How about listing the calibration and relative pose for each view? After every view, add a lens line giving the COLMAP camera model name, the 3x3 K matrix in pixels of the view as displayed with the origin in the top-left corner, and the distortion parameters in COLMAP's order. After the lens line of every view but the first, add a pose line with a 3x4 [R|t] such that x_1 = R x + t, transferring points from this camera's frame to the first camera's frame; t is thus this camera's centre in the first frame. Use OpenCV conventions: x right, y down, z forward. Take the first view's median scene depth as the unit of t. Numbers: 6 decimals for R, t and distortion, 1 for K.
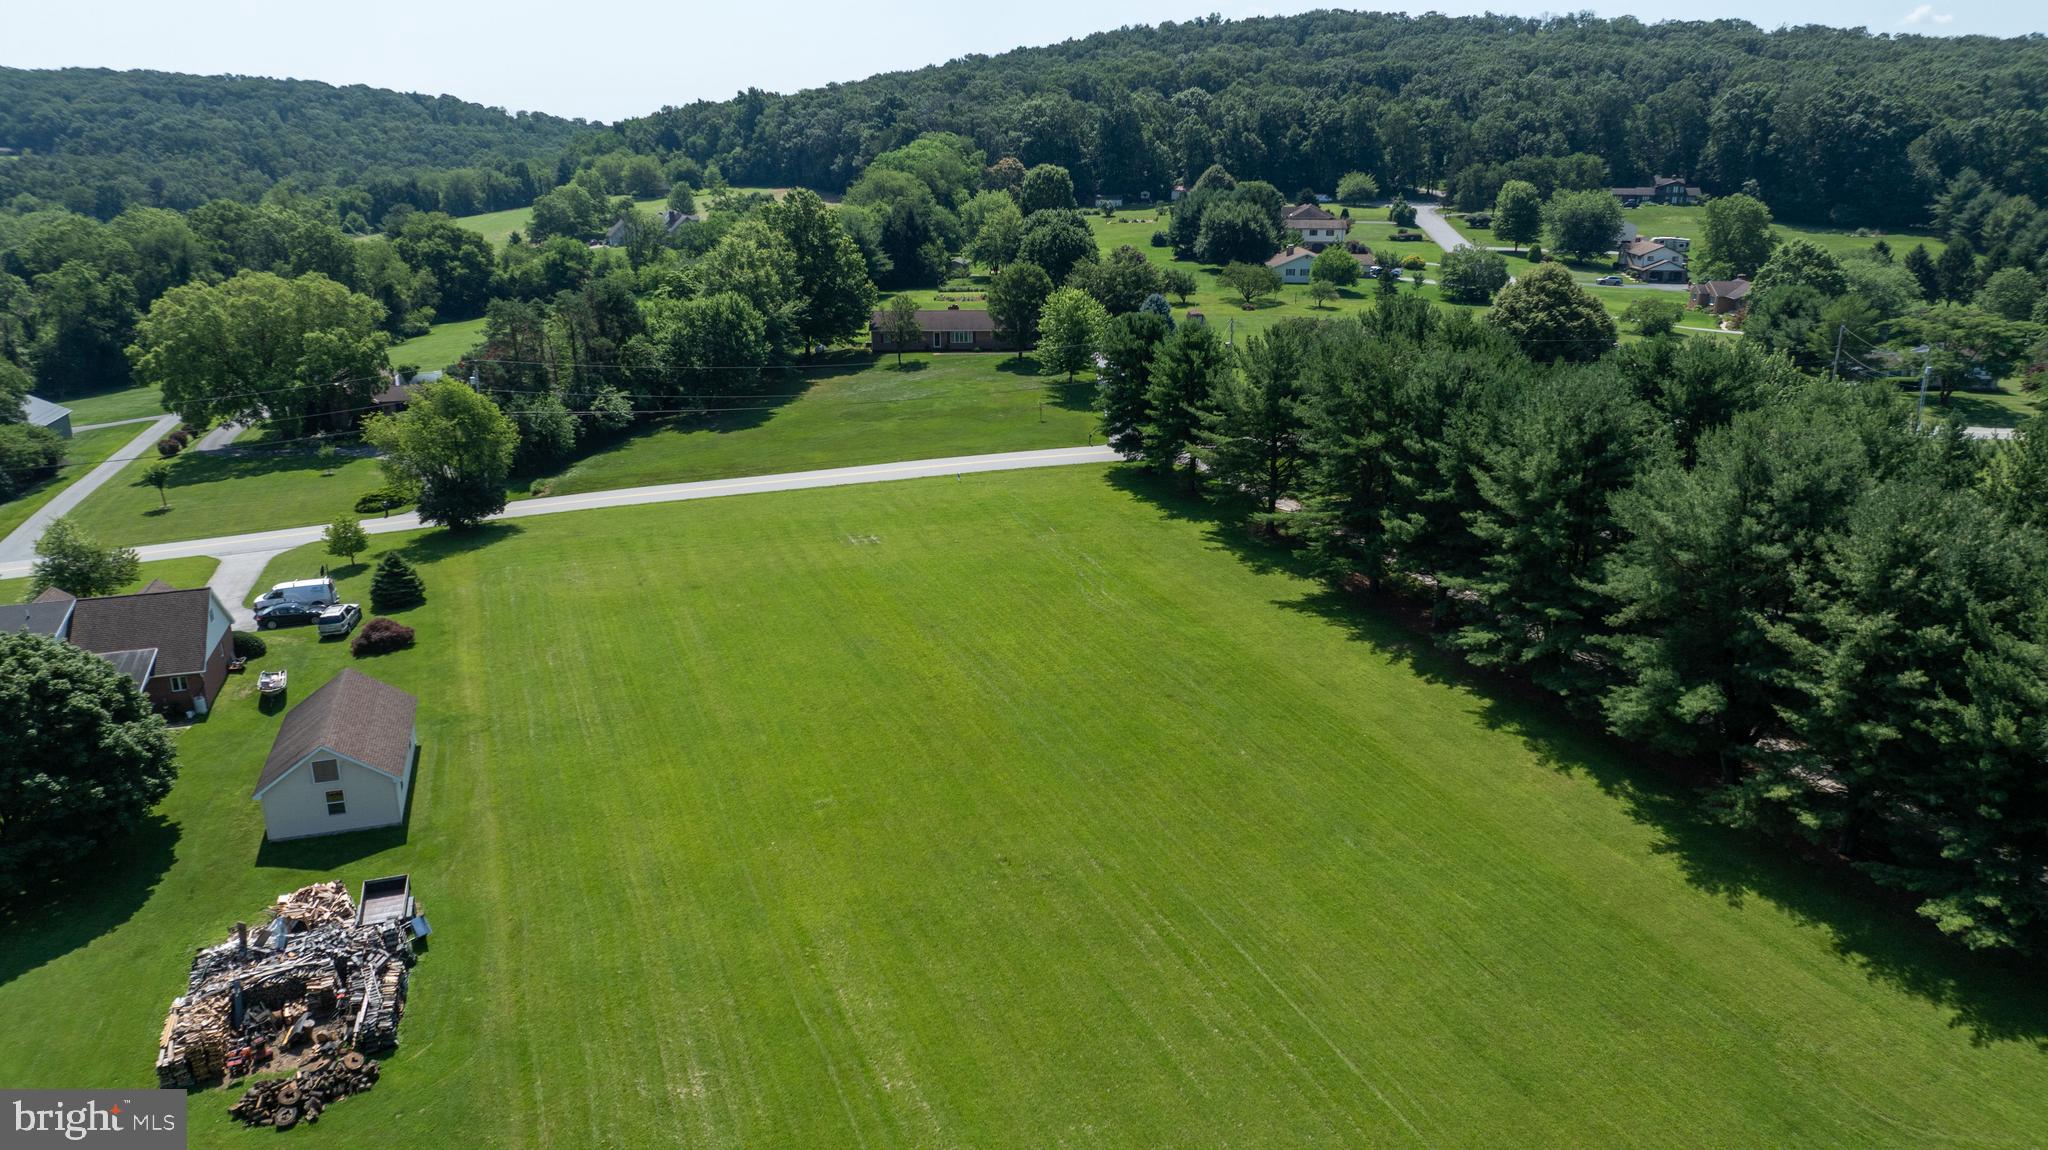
lens RADIAL K [[1442.2, 0, 1029.0], [0, 1442.2, 567.4], [0, 0, 1]] dist [-0.044614, 0.057909]
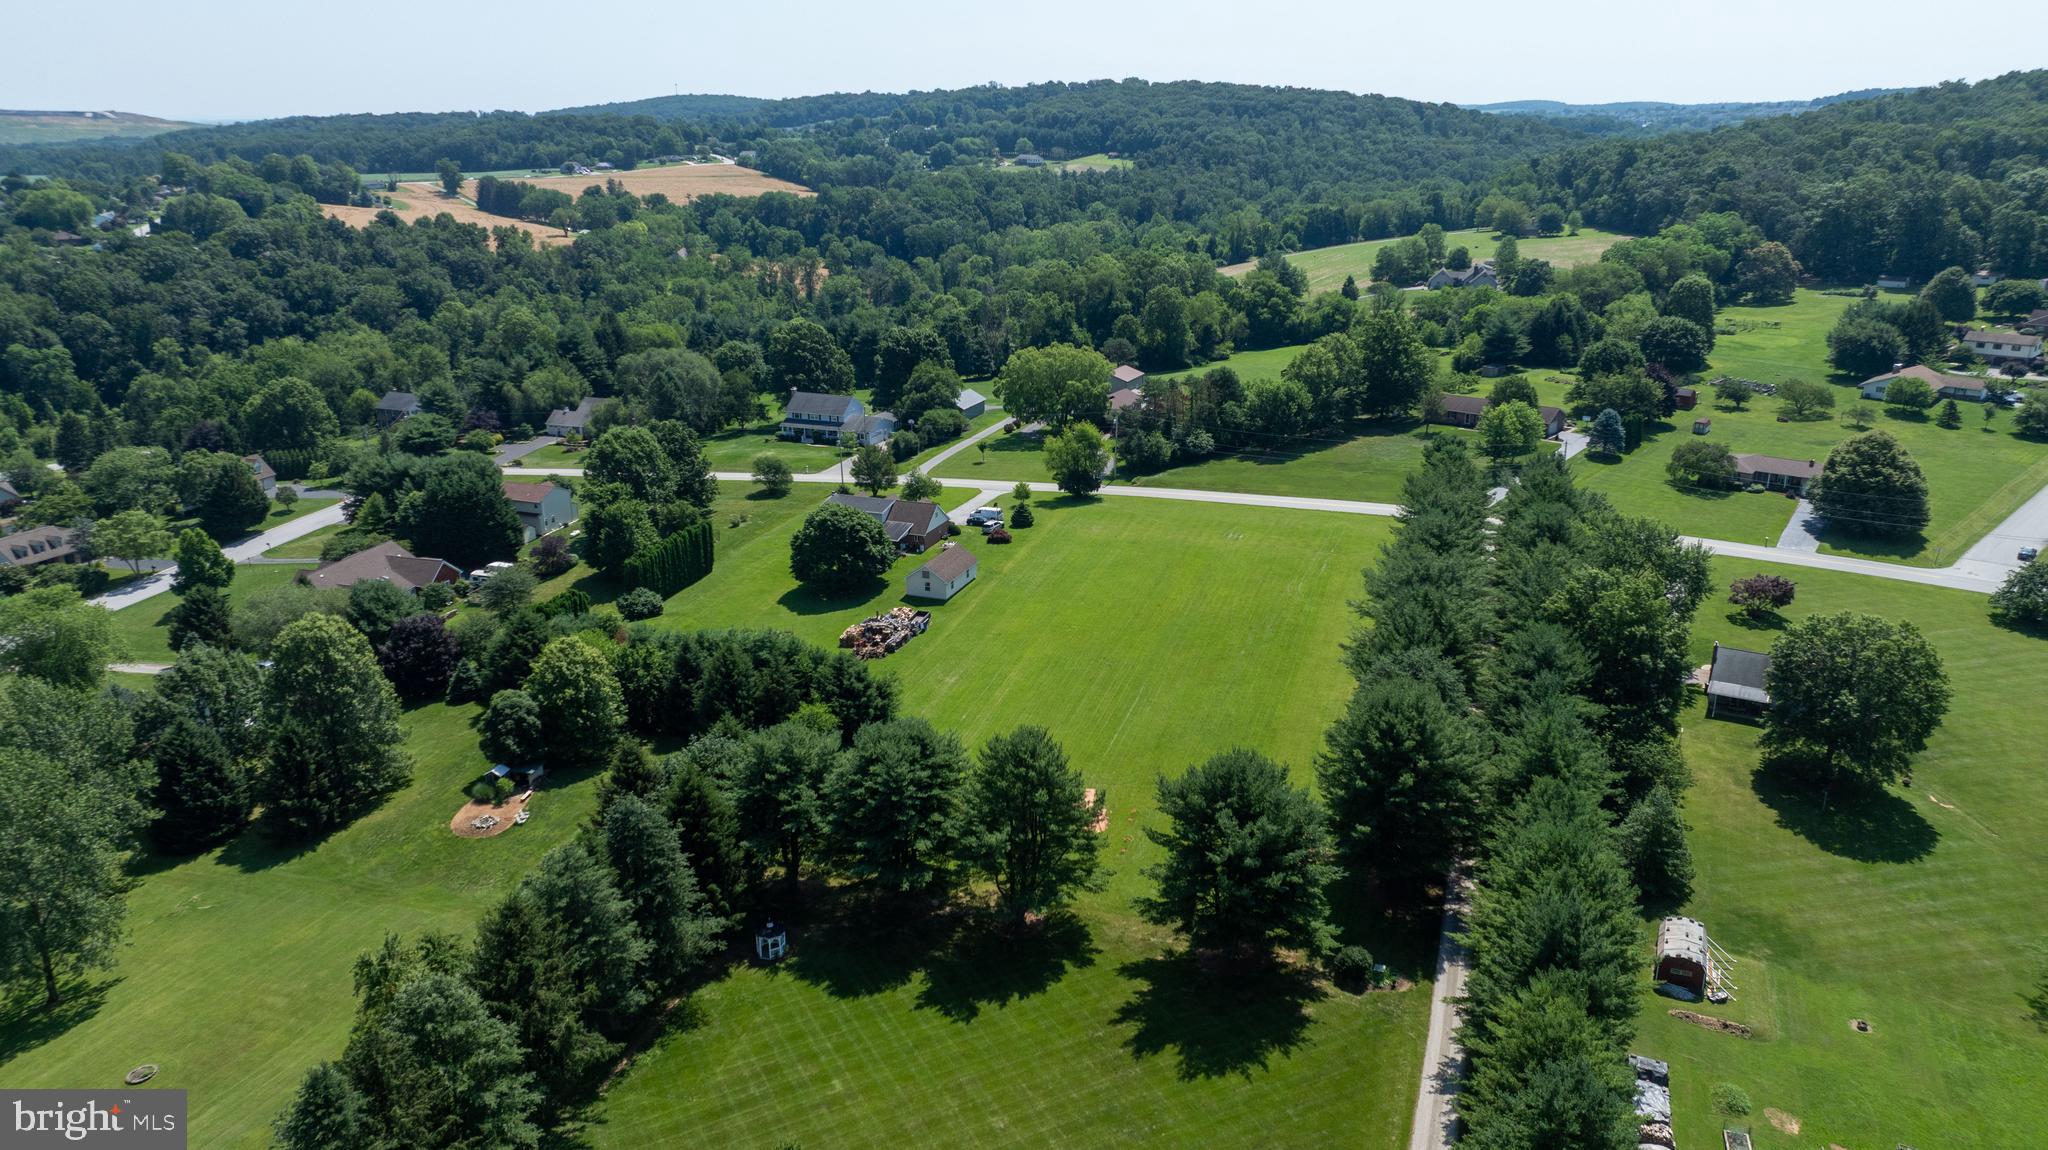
lens RADIAL K [[1439.0, 0, 1029.1], [0, 1439.0, 569.1], [0, 0, 1]] dist [-0.022184, 0.006882]
pose [[0.771617, 0.196134, -0.605094, 0.567425], [-0.180991, 0.979652, 0.086742, -0.062857], [0.609795, 0.042586, 0.791415, -0.463956]]
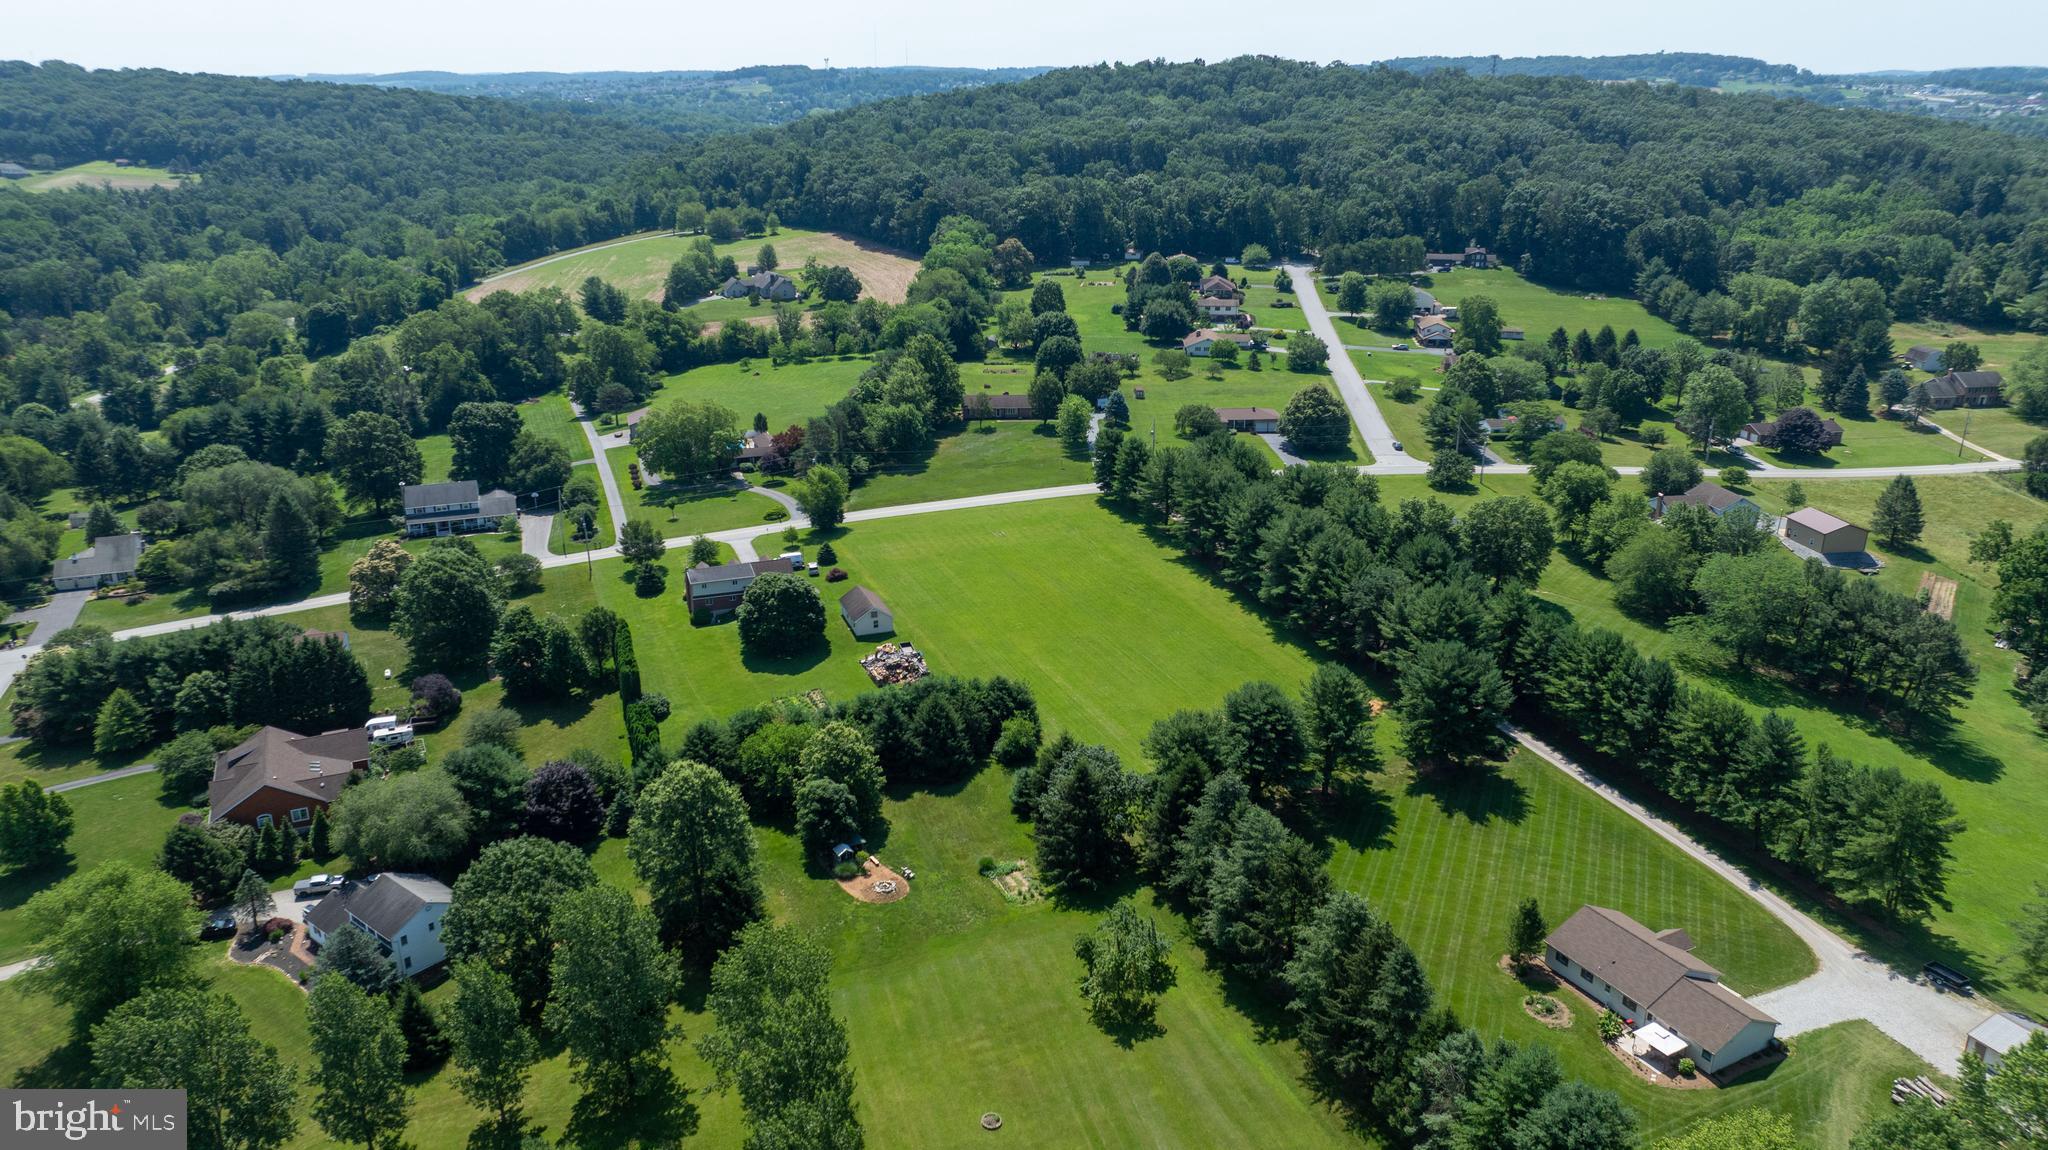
lens RADIAL K [[1439.0, 0, 1029.1], [0, 1439.0, 569.1], [0, 0, 1]] dist [-0.022184, 0.006882]
pose [[0.999477, -0.006331, 0.031721, -0.095311], [0.004896, 0.998970, 0.045104, -0.046215], [-0.031974, -0.044925, 0.998479, -0.960923]]
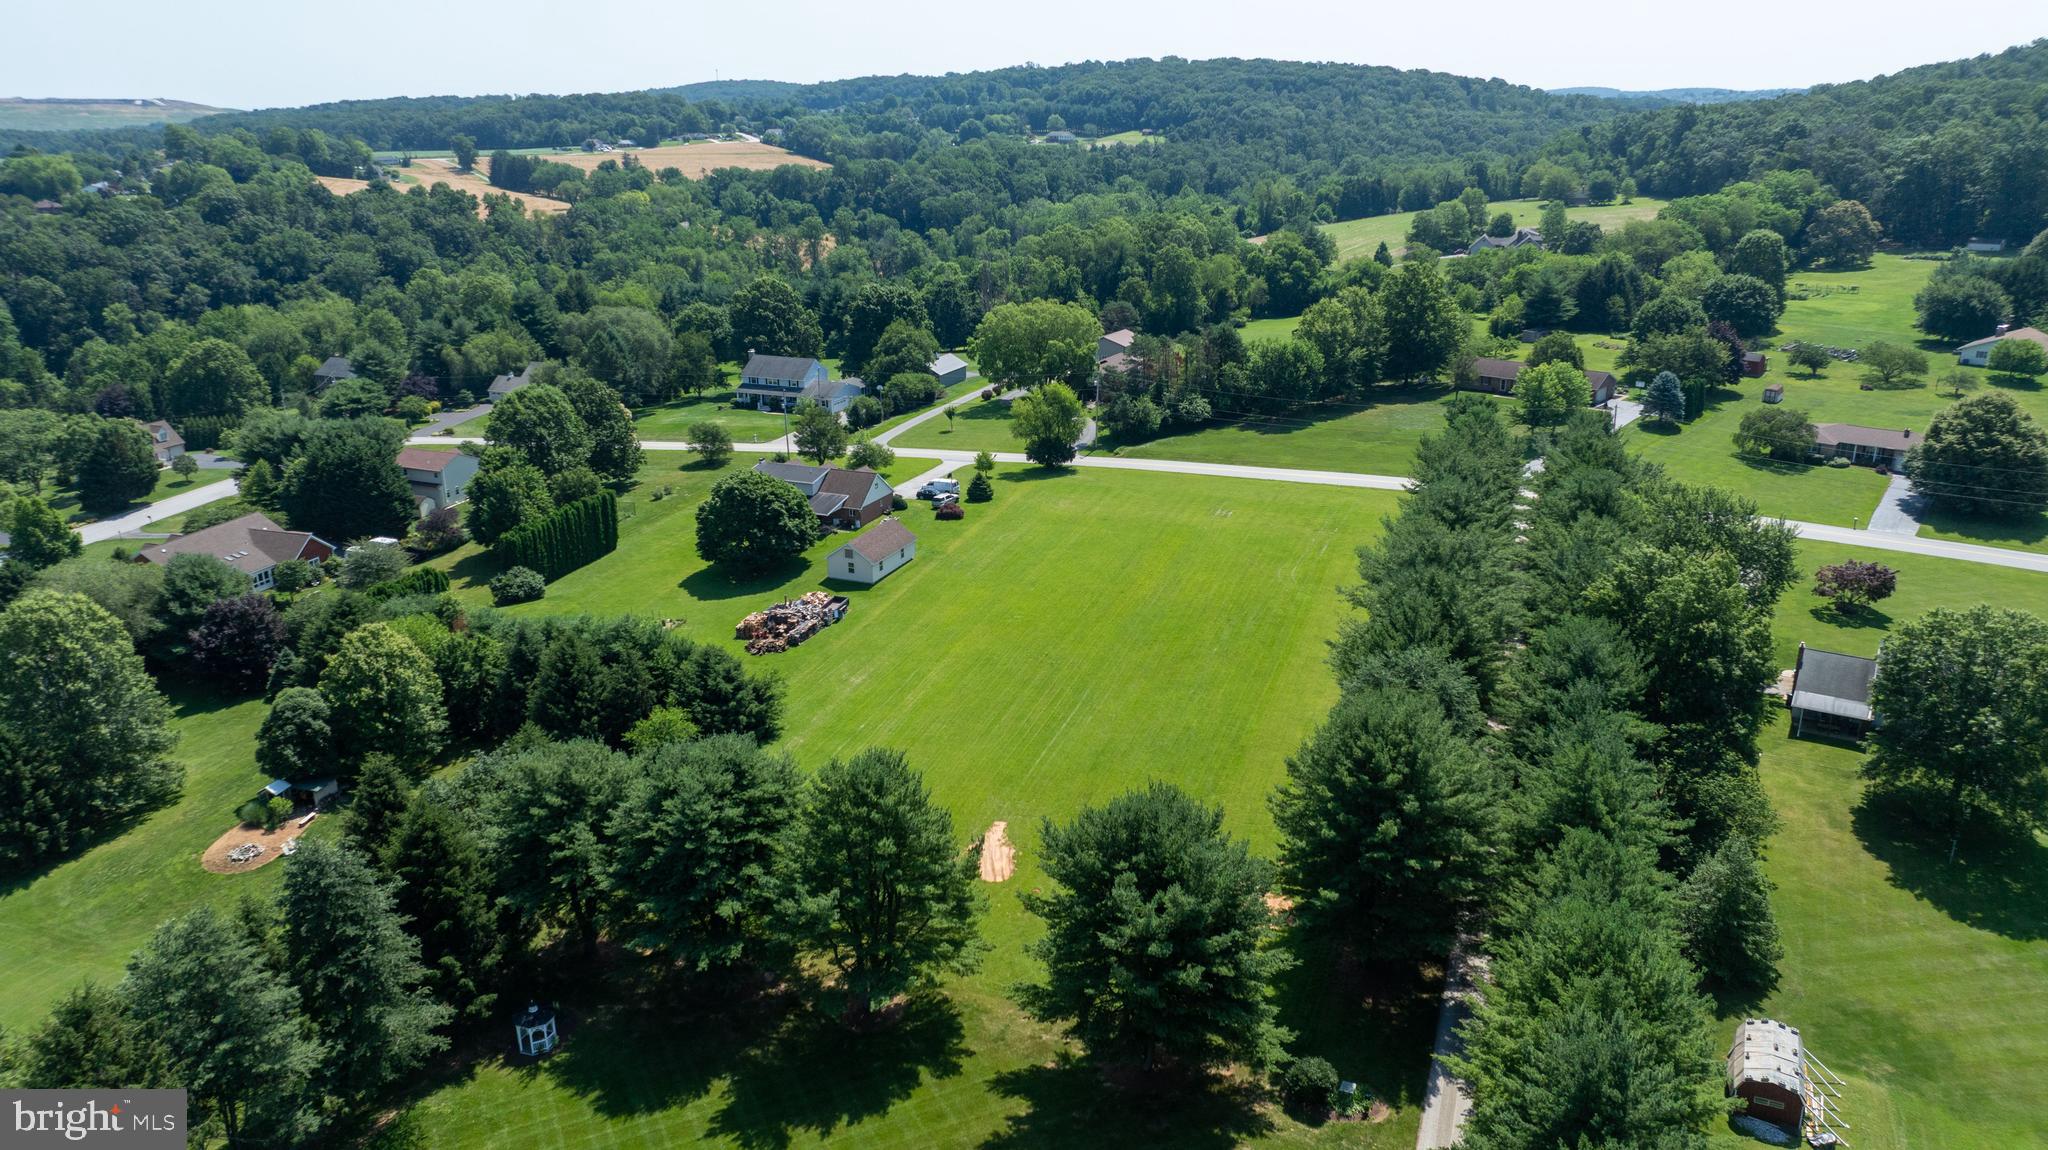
lens RADIAL K [[1442.2, 0, 1029.0], [0, 1442.2, 567.4], [0, 0, 1]] dist [-0.044614, 0.057909]
pose [[0.751379, 0.205089, -0.627191, 0.512332], [-0.185654, 0.977784, 0.097317, -0.051992], [0.633216, 0.043318, 0.772762, -0.277188]]
